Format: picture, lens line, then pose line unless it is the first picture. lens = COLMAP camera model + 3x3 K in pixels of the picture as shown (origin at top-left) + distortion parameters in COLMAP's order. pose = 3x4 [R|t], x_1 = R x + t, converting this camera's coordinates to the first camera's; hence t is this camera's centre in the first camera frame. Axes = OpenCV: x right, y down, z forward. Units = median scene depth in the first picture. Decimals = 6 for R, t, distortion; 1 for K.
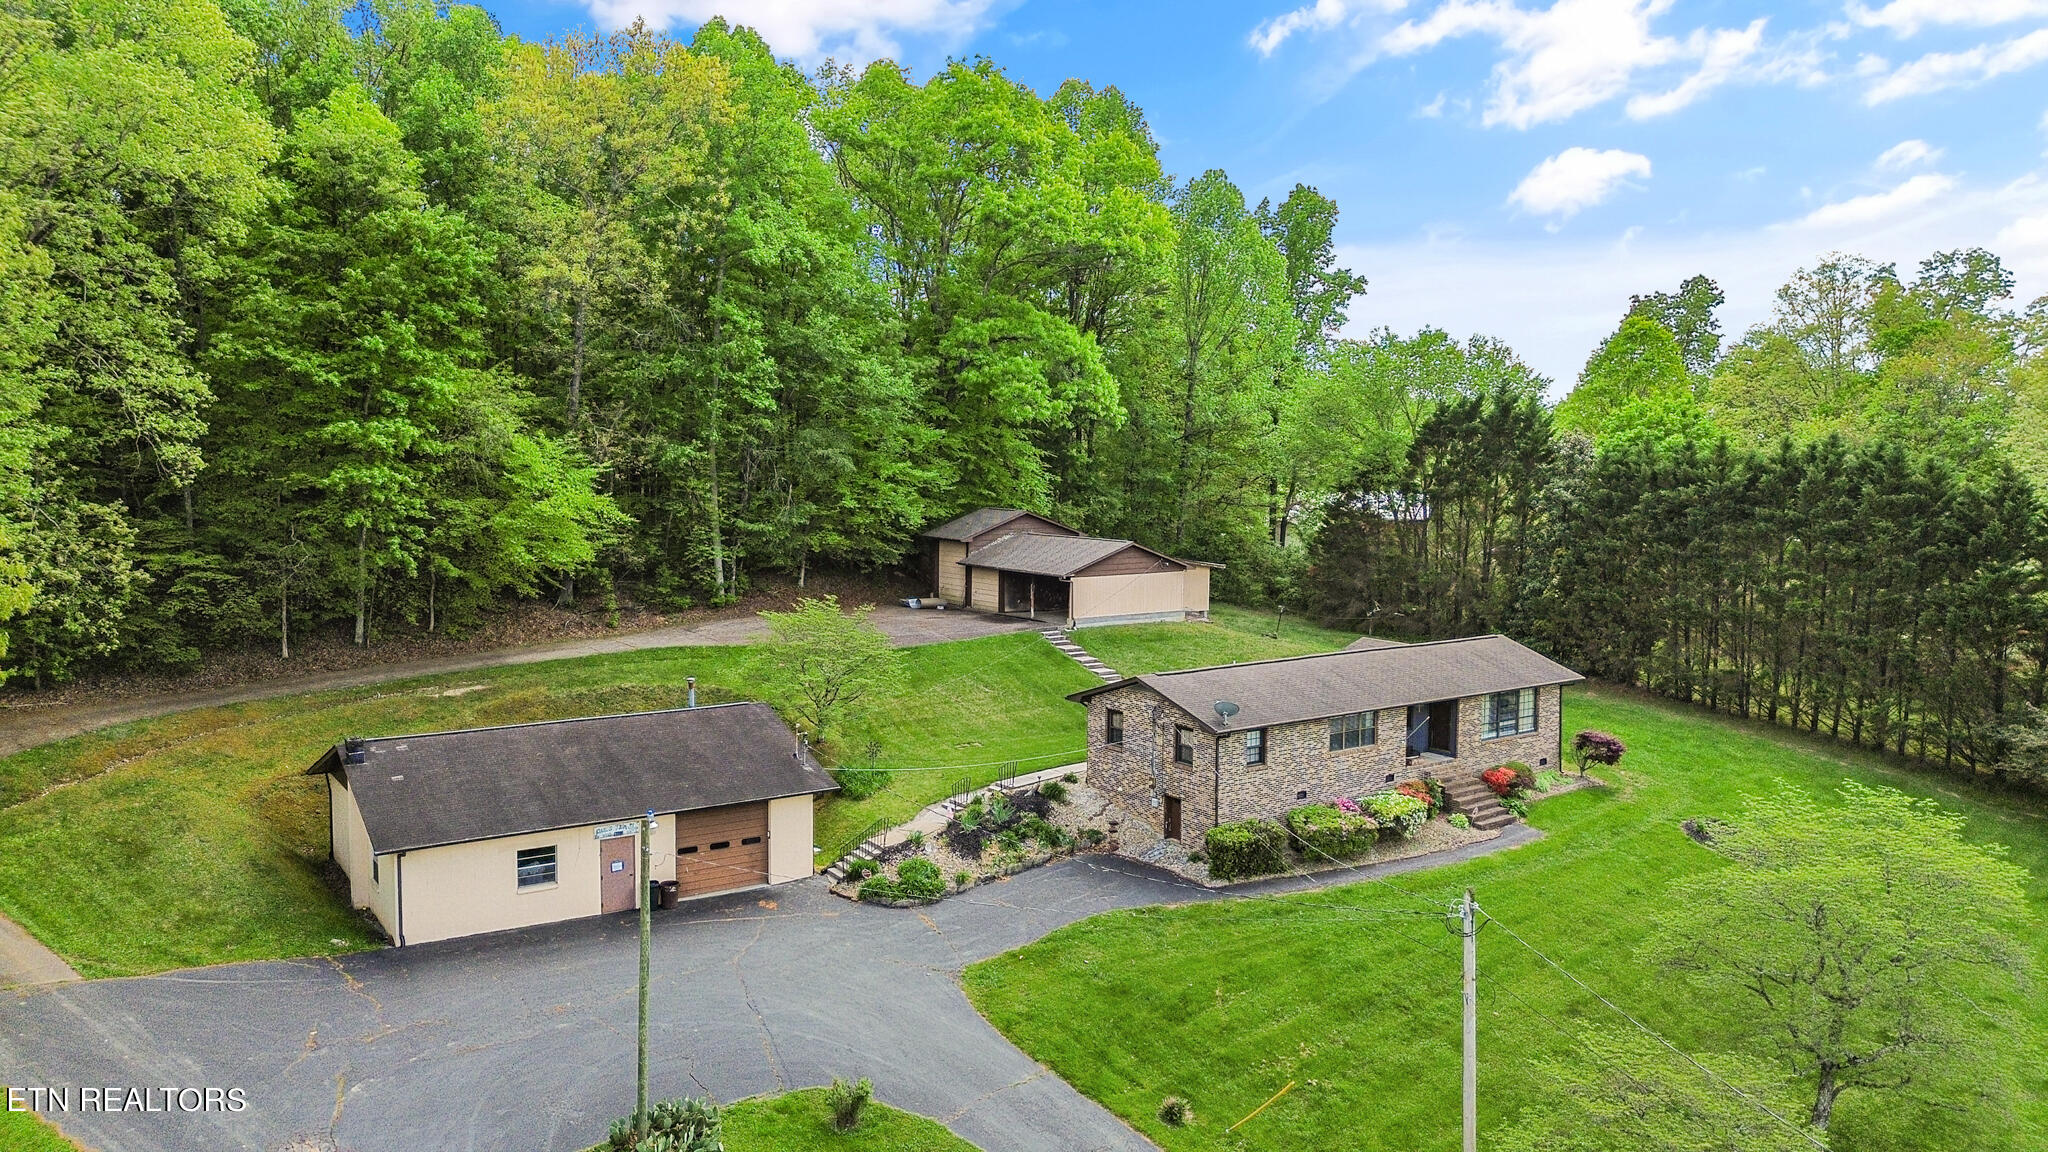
lens RADIAL K [[1351.4, 0, 1027.9], [0, 1351.4, 607.0], [0, 0, 1]] dist [0.028502, -0.002360]
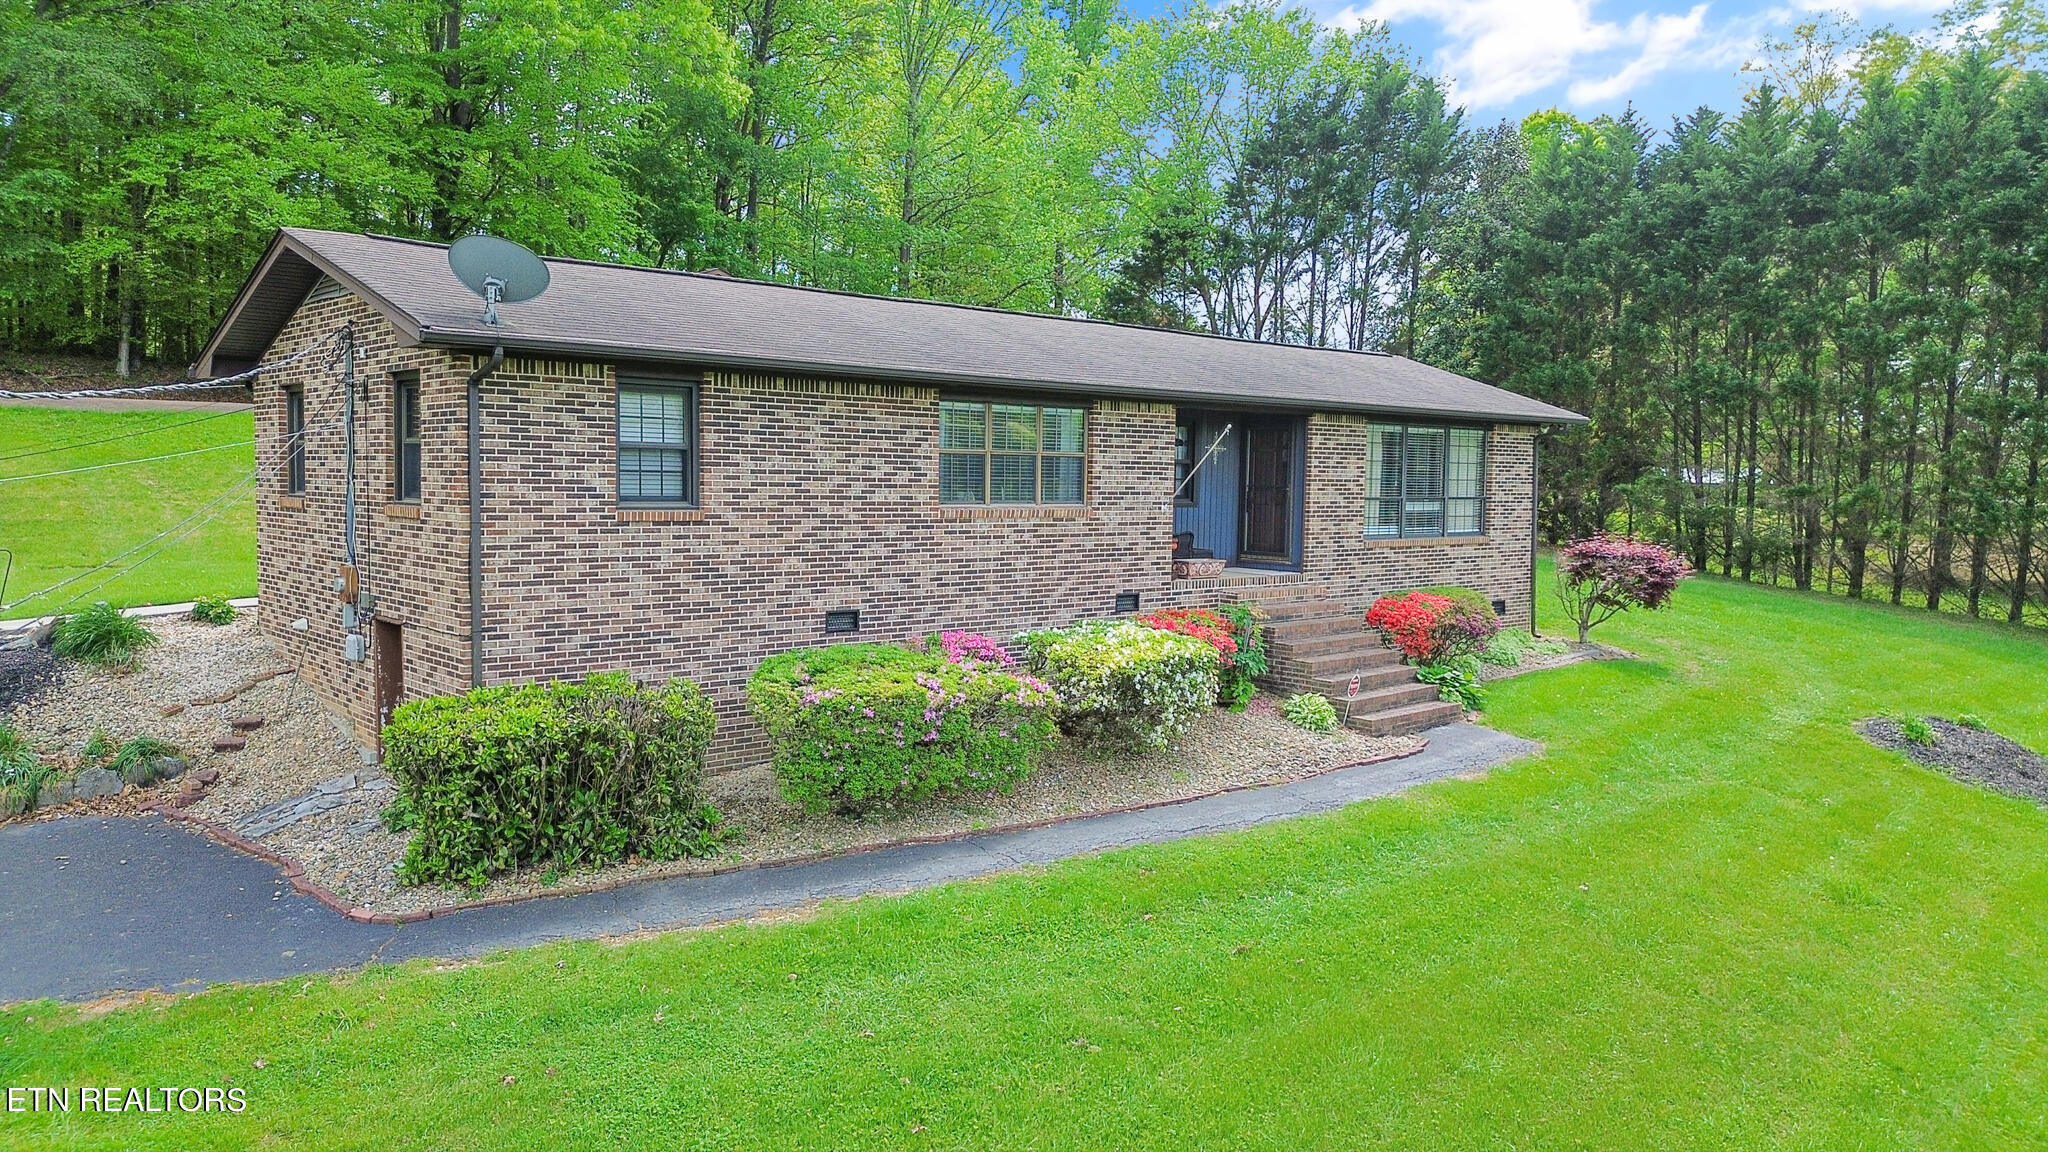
lens RADIAL K [[1463.5, 0, 1024.0], [0, 1463.5, 576.0], [0, 0, 1]] dist [0.105167, -0.119440]
pose [[0.993317, 0.001419, 0.115413, 0.197985], [0.001510, 0.999679, -0.025282, 0.132145], [-0.115412, 0.025287, 0.992996, 0.623111]]
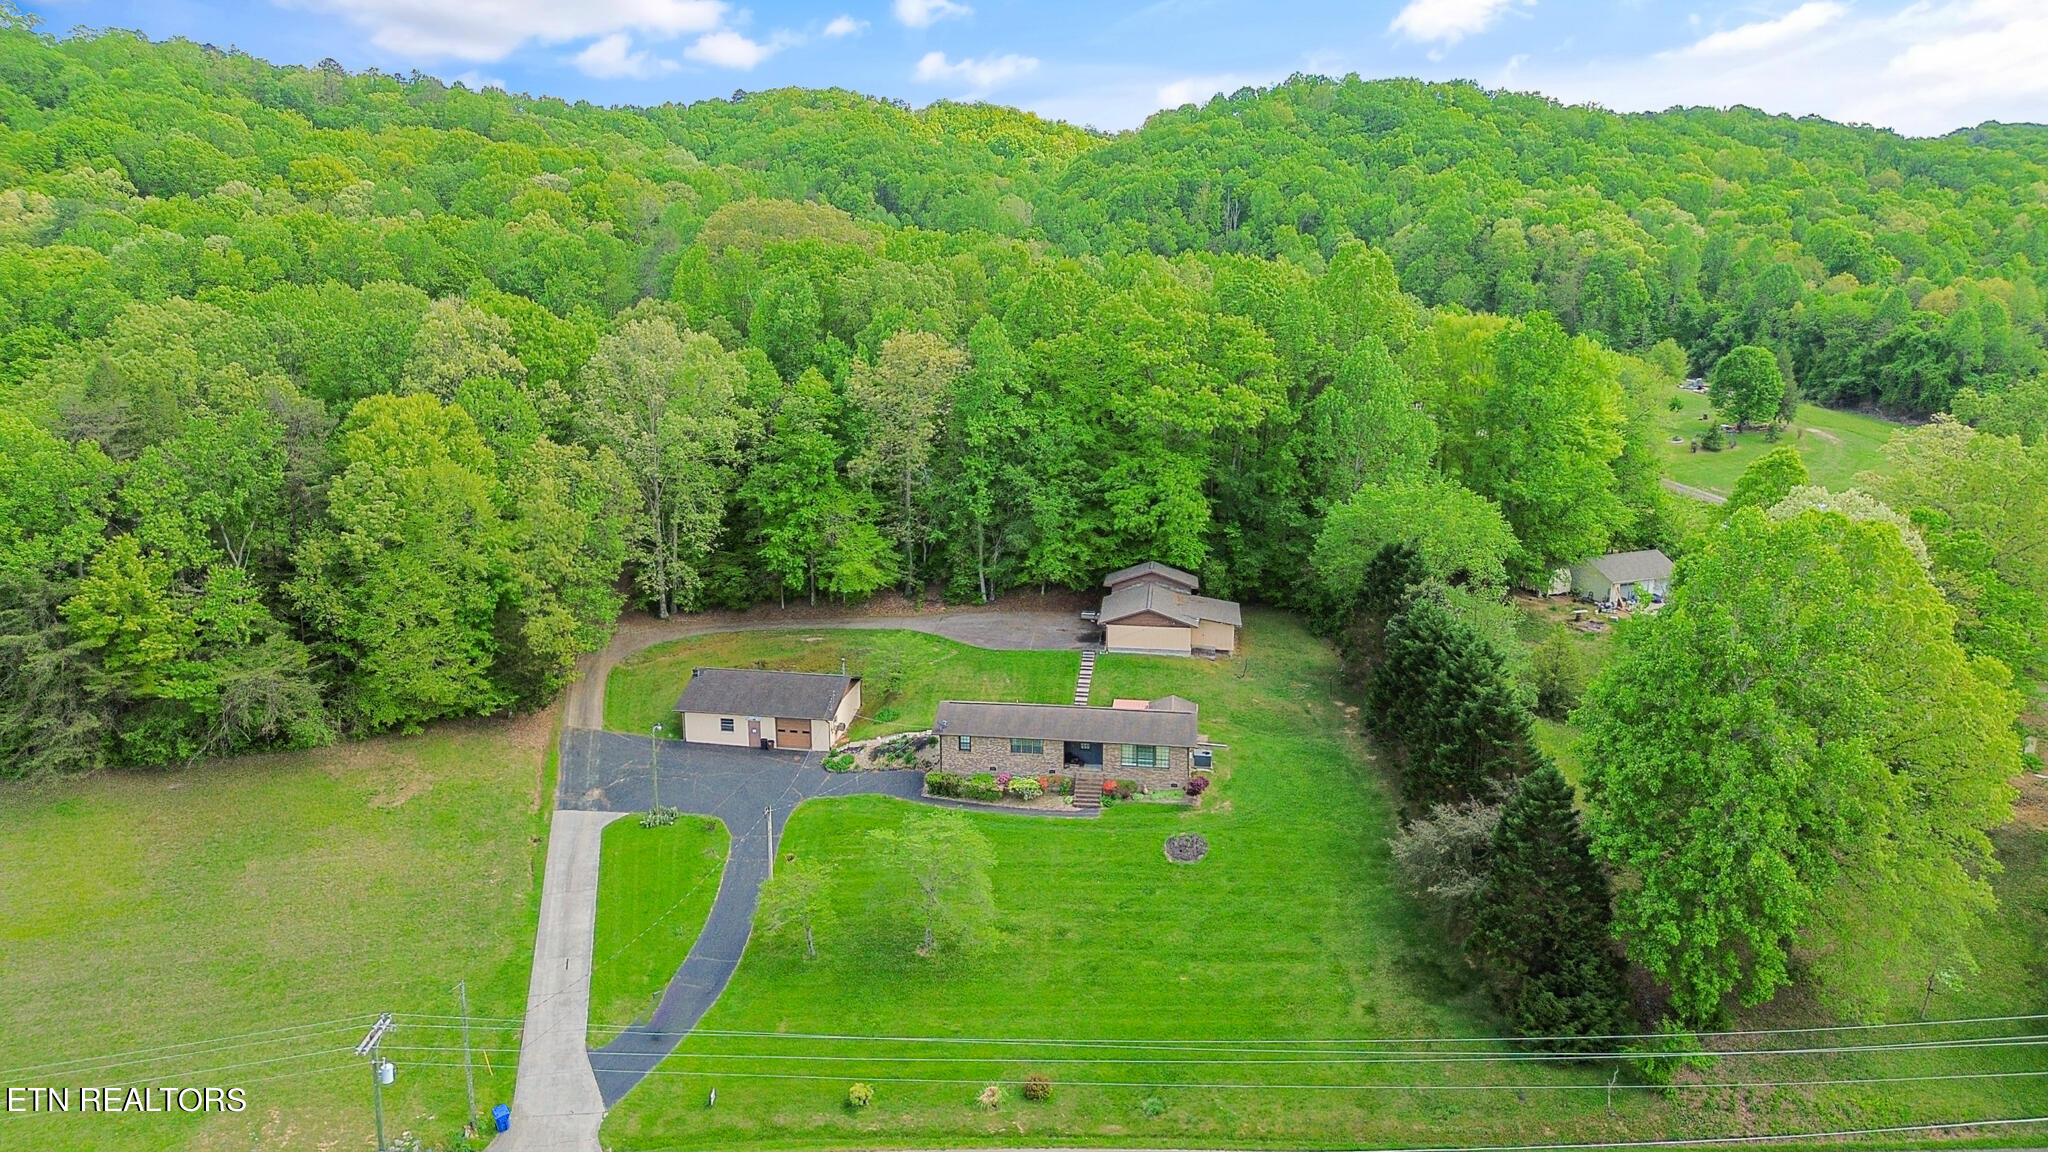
lens RADIAL K [[1351.4, 0, 1027.9], [0, 1351.4, 607.0], [0, 0, 1]] dist [0.028502, -0.002360]
pose [[0.747209, 0.170875, -0.642246, 1.575721], [-0.078269, 0.982282, 0.170284, -0.489092], [0.659964, -0.076970, 0.747344, -0.586596]]
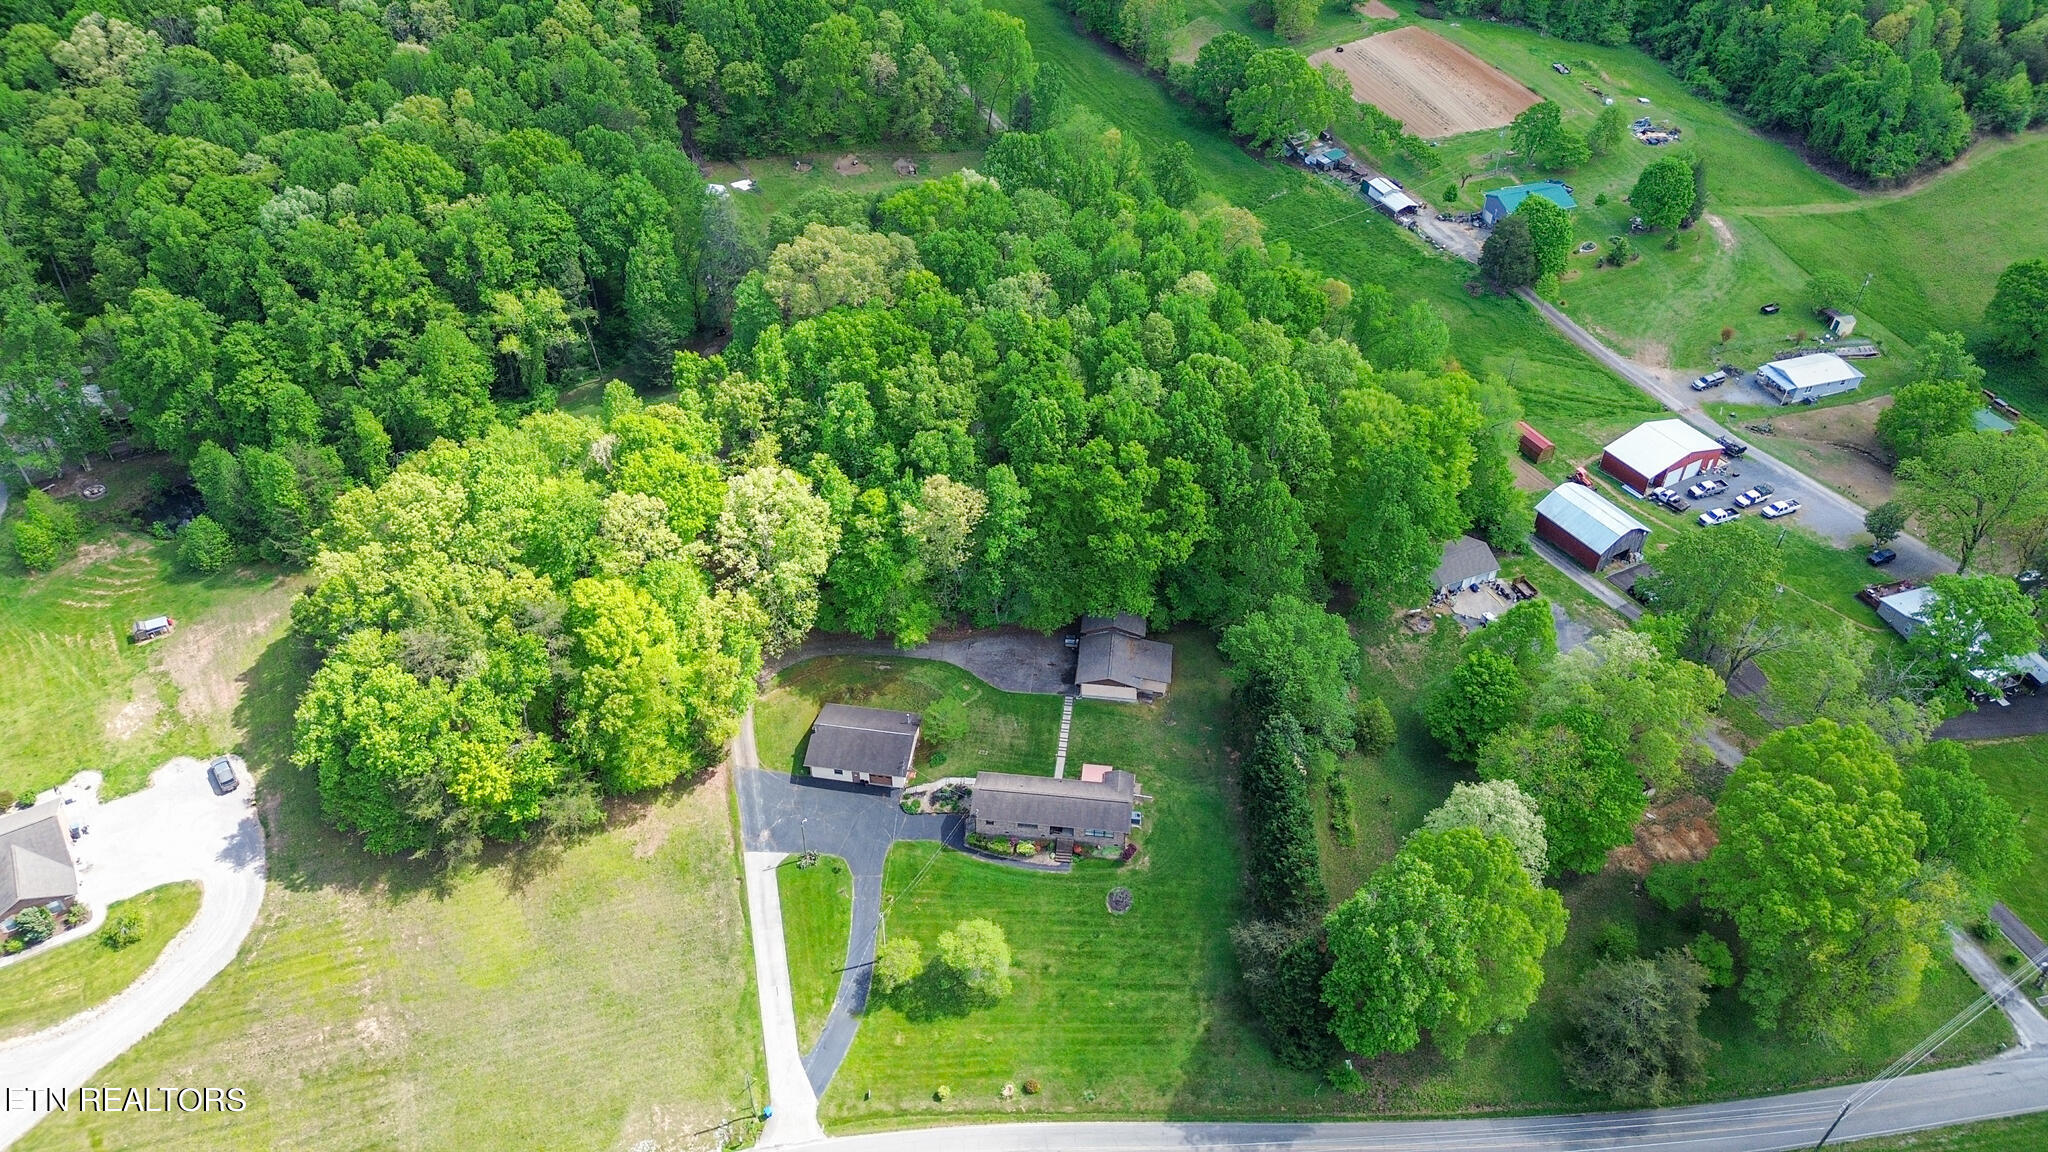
lens RADIAL K [[1298.0, 0, 1050.2], [0, 1298.0, 574.7], [0, 0, 1]] dist [0.029546, 0.000414]
pose [[0.752383, 0.418487, -0.508713, 1.738805], [-0.084880, 0.827420, 0.555132, -2.334407], [0.653235, -0.374492, 0.658058, -0.959488]]
